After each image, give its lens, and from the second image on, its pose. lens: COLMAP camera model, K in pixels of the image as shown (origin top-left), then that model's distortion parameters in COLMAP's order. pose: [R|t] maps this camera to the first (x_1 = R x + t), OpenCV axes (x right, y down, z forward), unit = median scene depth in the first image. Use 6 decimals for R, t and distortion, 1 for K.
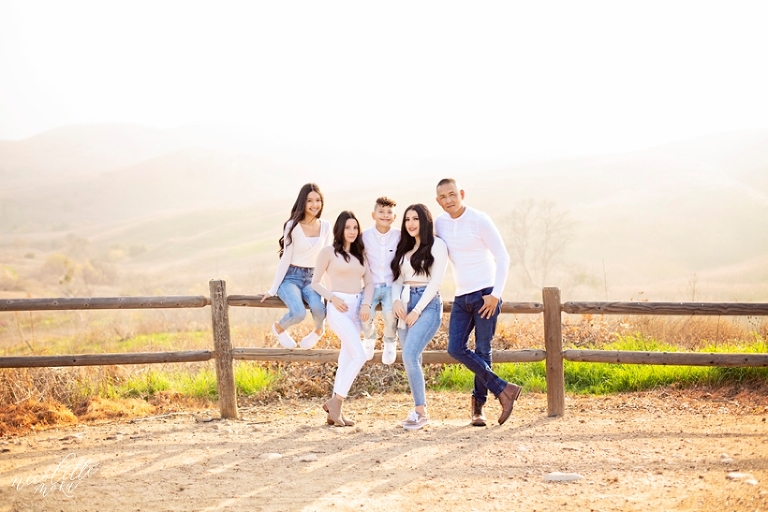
lens RADIAL K [[1108.2, 0, 385.4], [0, 1108.2, 235.4], [0, 0, 1]] dist [-0.094187, 0.004170]
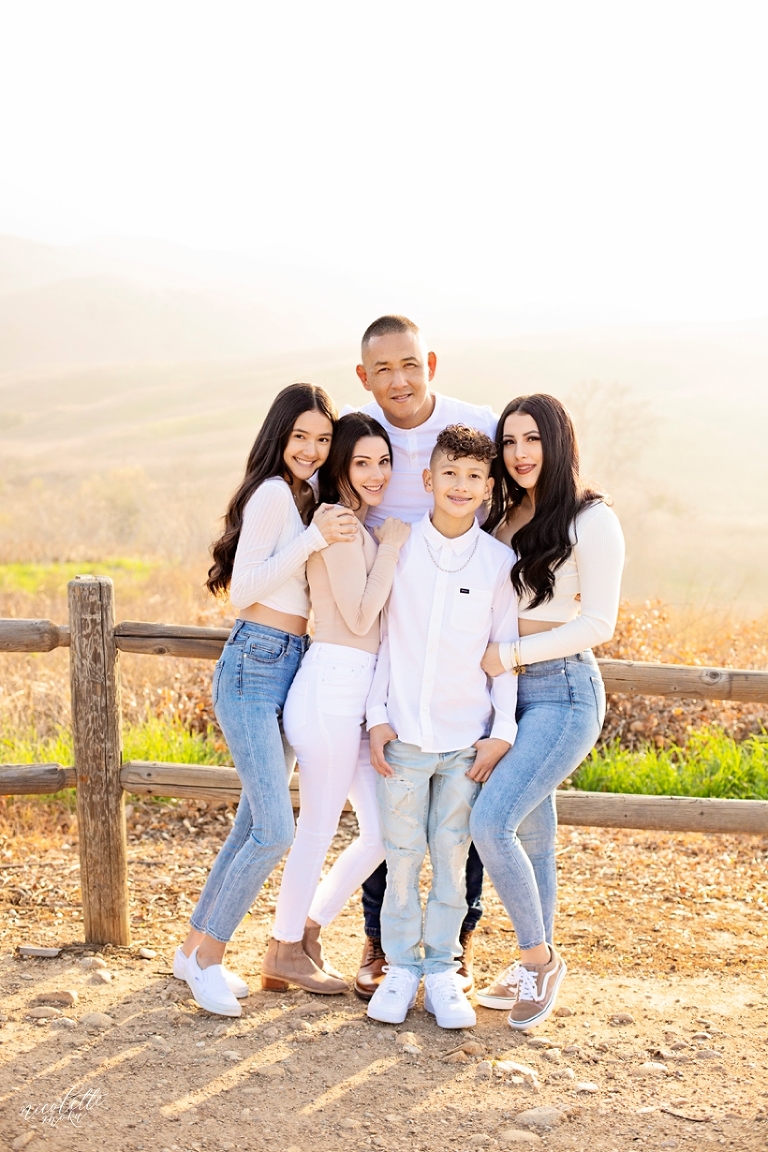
lens RADIAL K [[1662.3, 0, 384.0], [0, 1662.3, 576.0], [0, 0, 1]] dist [-0.094187, 0.004170]
pose [[0.998218, 0.059154, 0.007802, -0.059596], [-0.059624, 0.993869, 0.093108, -0.018464], [-0.002247, -0.093408, 0.995625, 0.456791]]
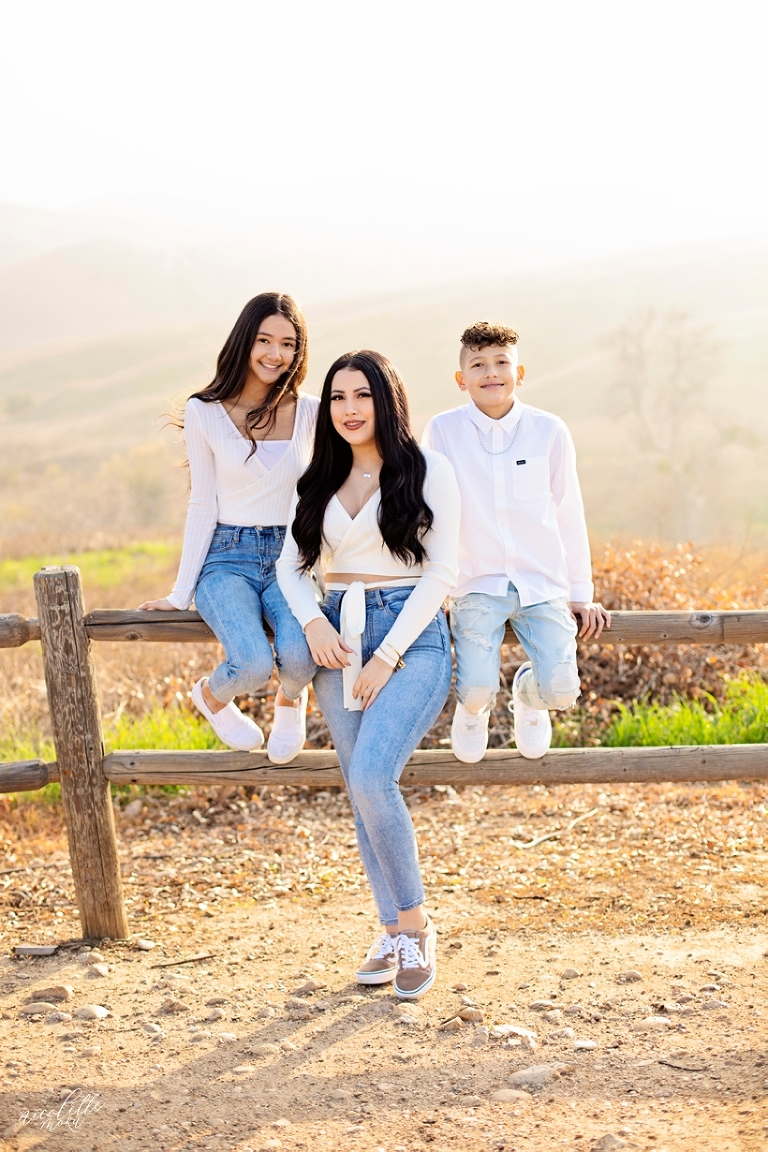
lens RADIAL K [[1810.4, 0, 359.0], [0, 1810.4, 574.5], [0, 0, 1]] dist [-0.101970, -0.026302]
pose [[0.999199, -0.019543, -0.034916, -0.032867], [0.023326, 0.993494, 0.111470, -0.022215], [0.032510, -0.112195, 0.993154, 0.422387]]
